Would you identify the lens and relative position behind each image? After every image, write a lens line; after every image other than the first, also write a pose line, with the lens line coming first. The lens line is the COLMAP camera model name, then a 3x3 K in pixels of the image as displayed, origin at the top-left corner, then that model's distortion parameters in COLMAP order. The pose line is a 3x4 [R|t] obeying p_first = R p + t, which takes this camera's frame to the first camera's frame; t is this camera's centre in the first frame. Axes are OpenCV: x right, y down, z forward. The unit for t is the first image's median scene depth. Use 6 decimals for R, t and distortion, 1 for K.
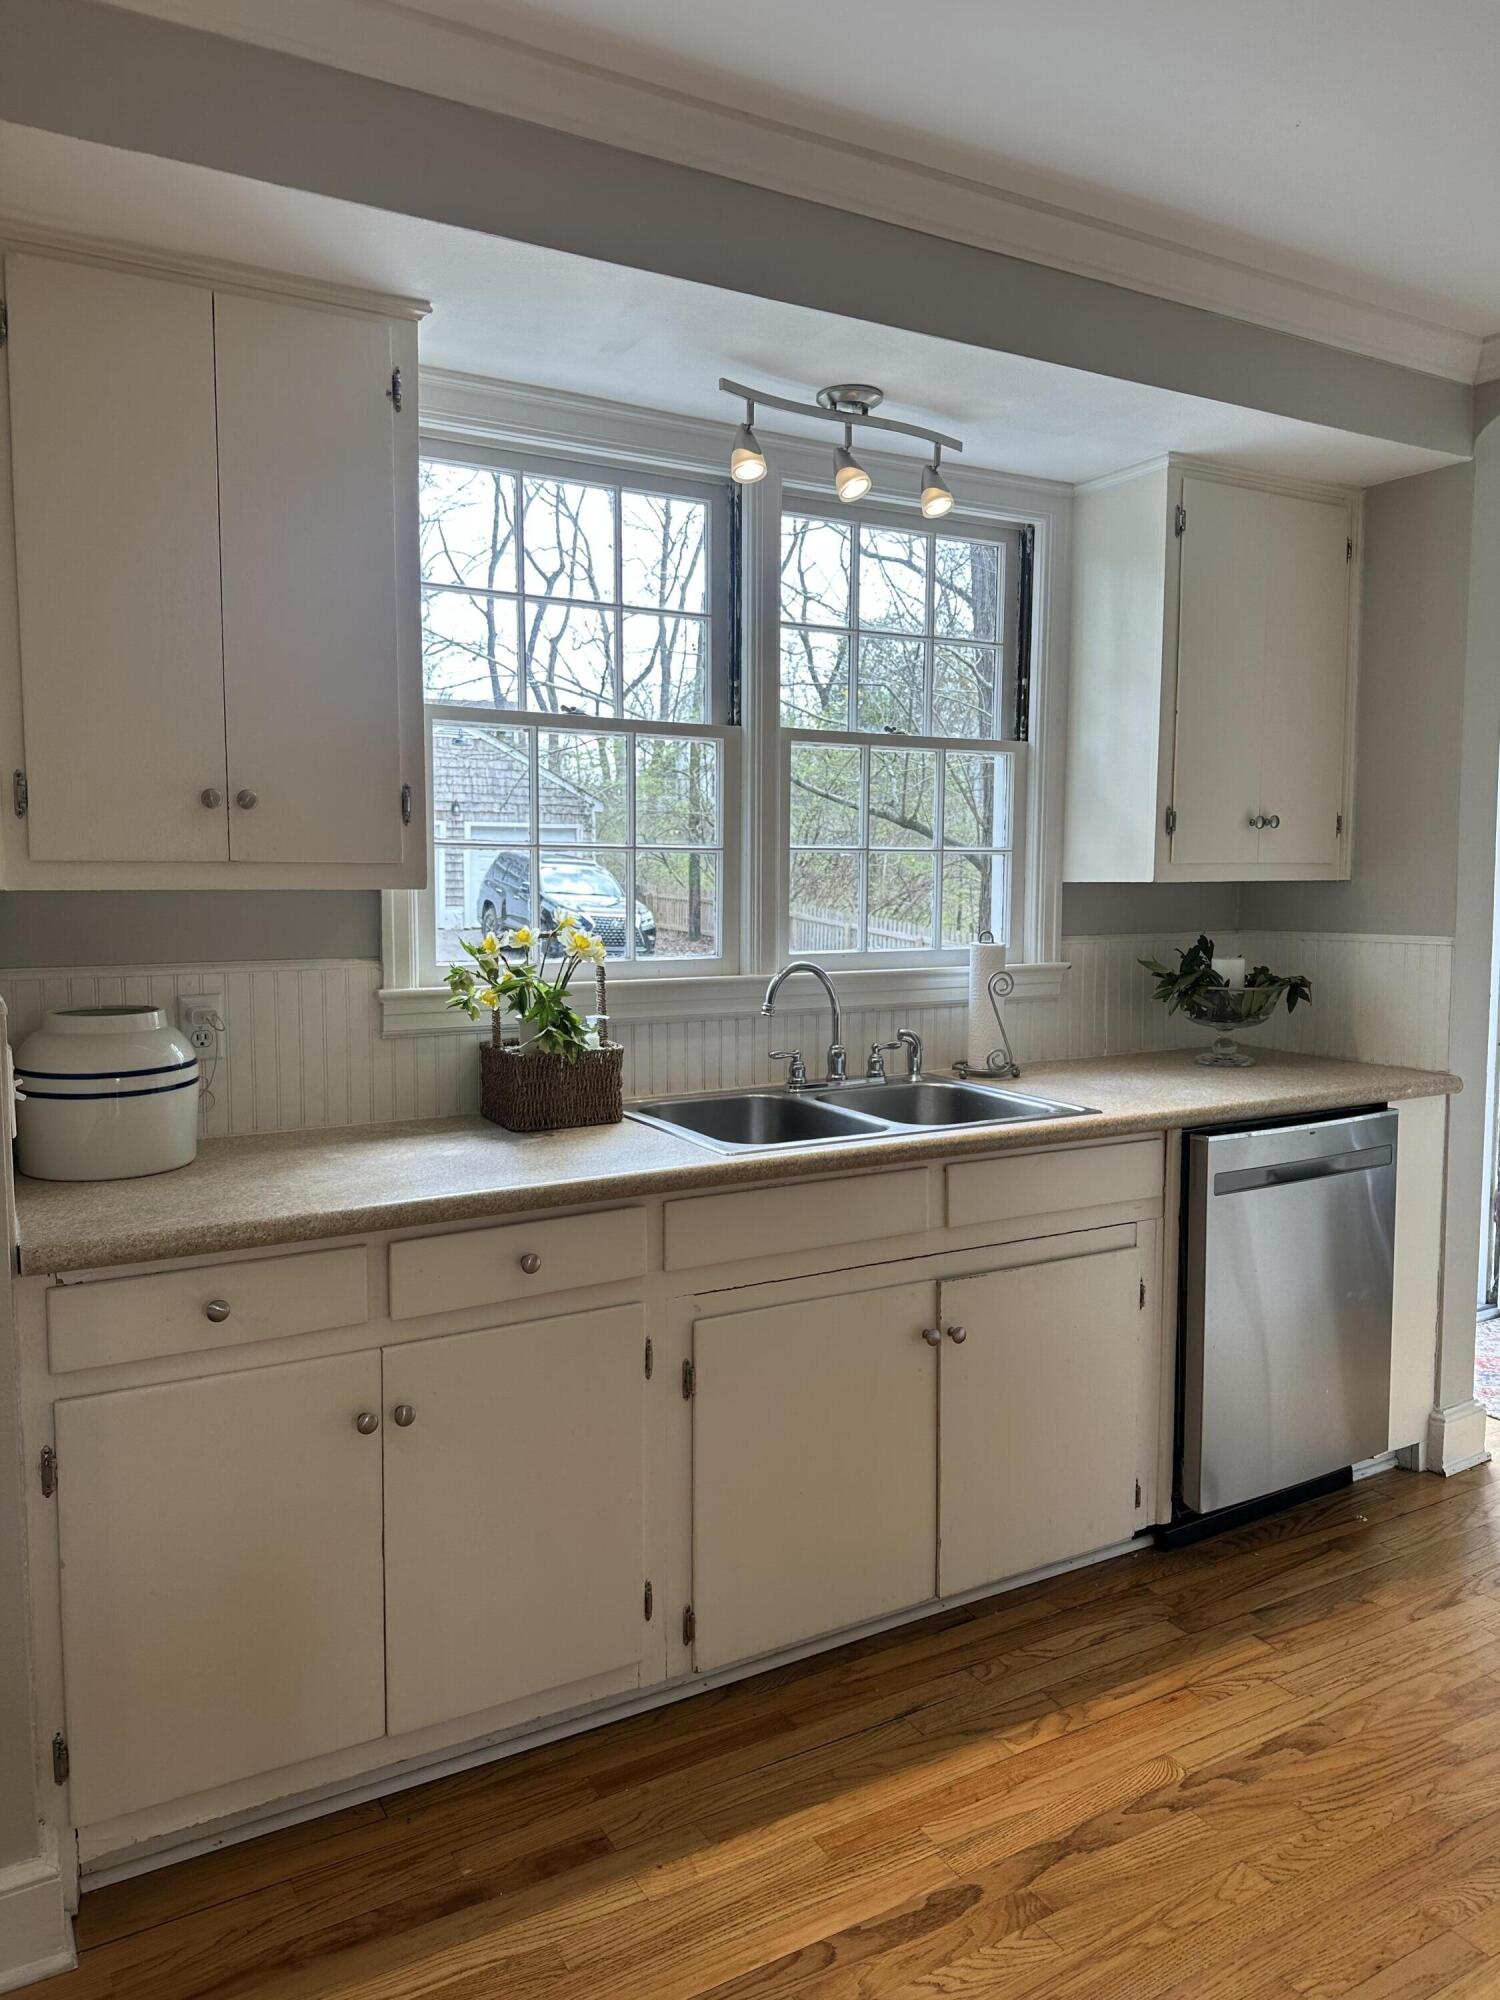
lens RADIAL K [[1410.0, 0, 736.1], [0, 1410.0, 991.0], [0, 0, 1]] dist [0.057575, -0.067863]
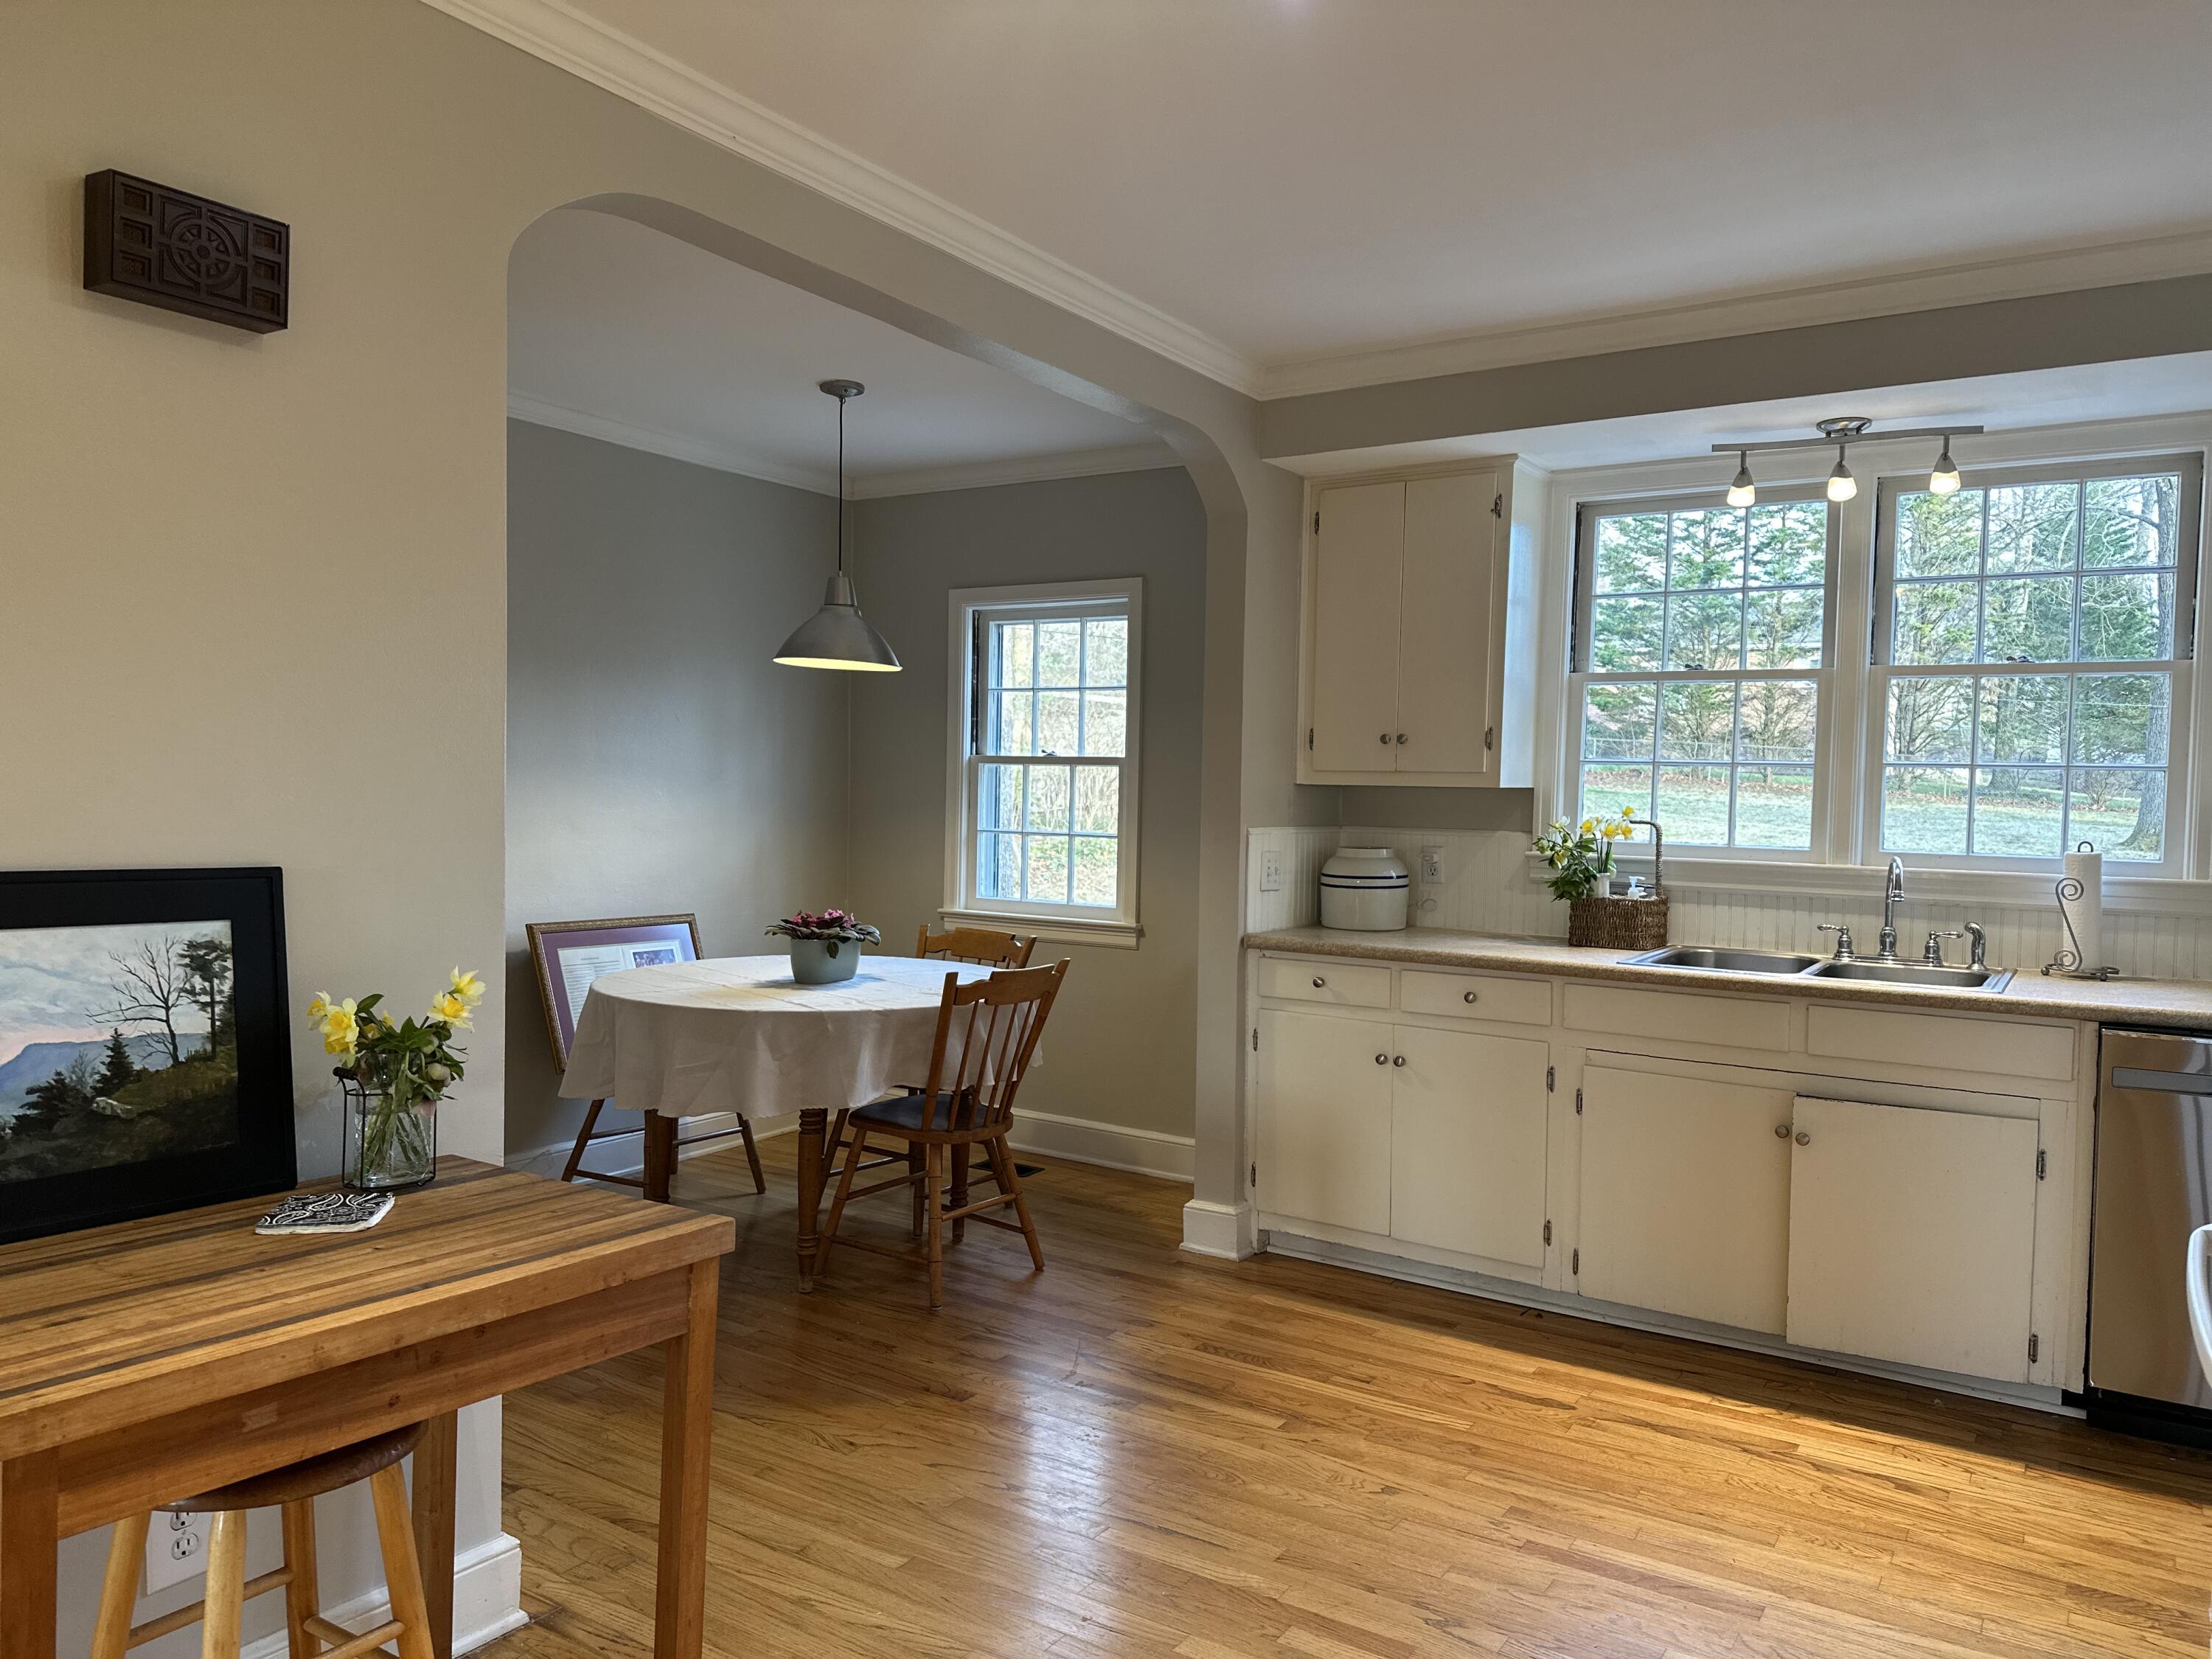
lens RADIAL K [[1559.5, 0, 1106.0], [0, 1559.5, 829.5], [0, 0, 1]] dist [0.057575, -0.067863]
pose [[0.447809, 0.035974, -0.893405, 1.281221], [-0.094667, 0.995482, -0.007367, 0.038097], [0.889103, 0.087875, 0.449192, -0.275560]]
